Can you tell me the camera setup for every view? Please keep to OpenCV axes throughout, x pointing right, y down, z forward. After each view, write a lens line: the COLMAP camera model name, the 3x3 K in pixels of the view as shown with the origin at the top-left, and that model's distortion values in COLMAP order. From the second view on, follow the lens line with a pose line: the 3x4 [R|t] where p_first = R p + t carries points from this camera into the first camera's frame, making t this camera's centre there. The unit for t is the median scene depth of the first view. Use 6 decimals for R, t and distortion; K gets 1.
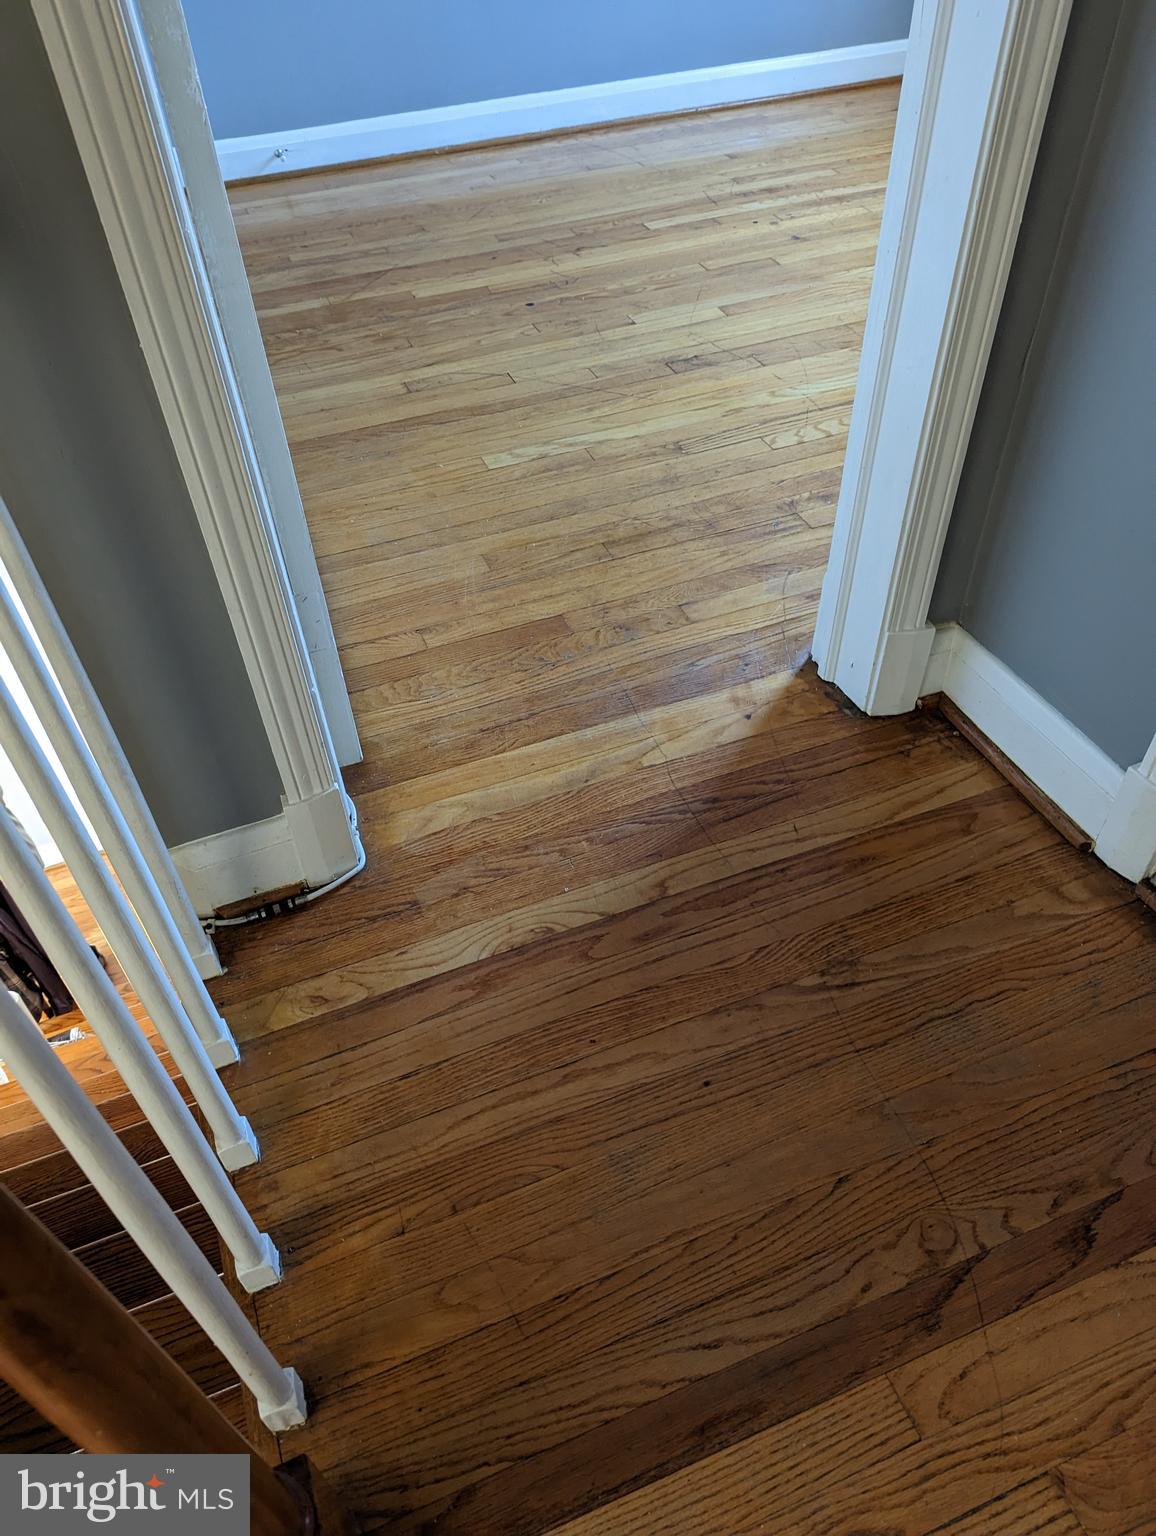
lens RADIAL K [[1093.3, 0, 574.4], [0, 1093.3, 768.1], [0, 0, 1]] dist [0.059529, -0.045260]
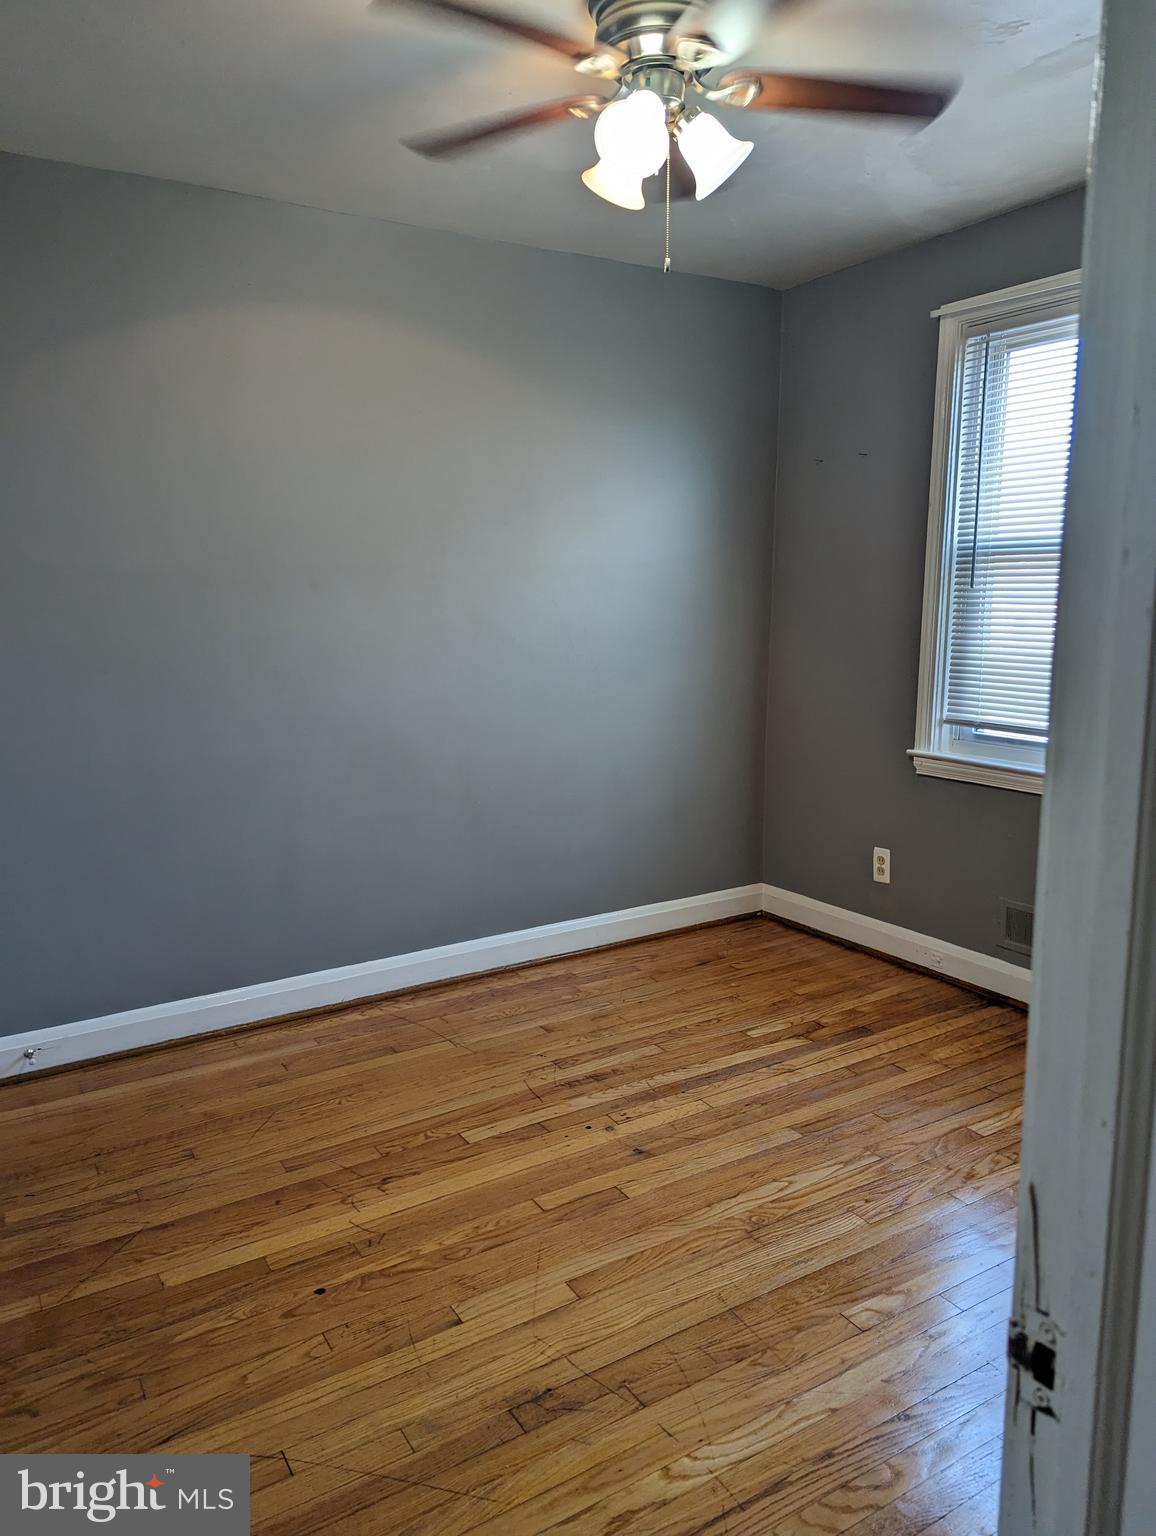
lens RADIAL K [[1093.3, 0, 579.4], [0, 1093.3, 770.7], [0, 0, 1]] dist [0.059529, -0.045260]
pose [[0.983196, -0.005623, 0.182466, -0.001682], [0.108870, 0.820384, -0.561354, -0.237257], [-0.146536, 0.571786, 0.807210, 0.133576]]
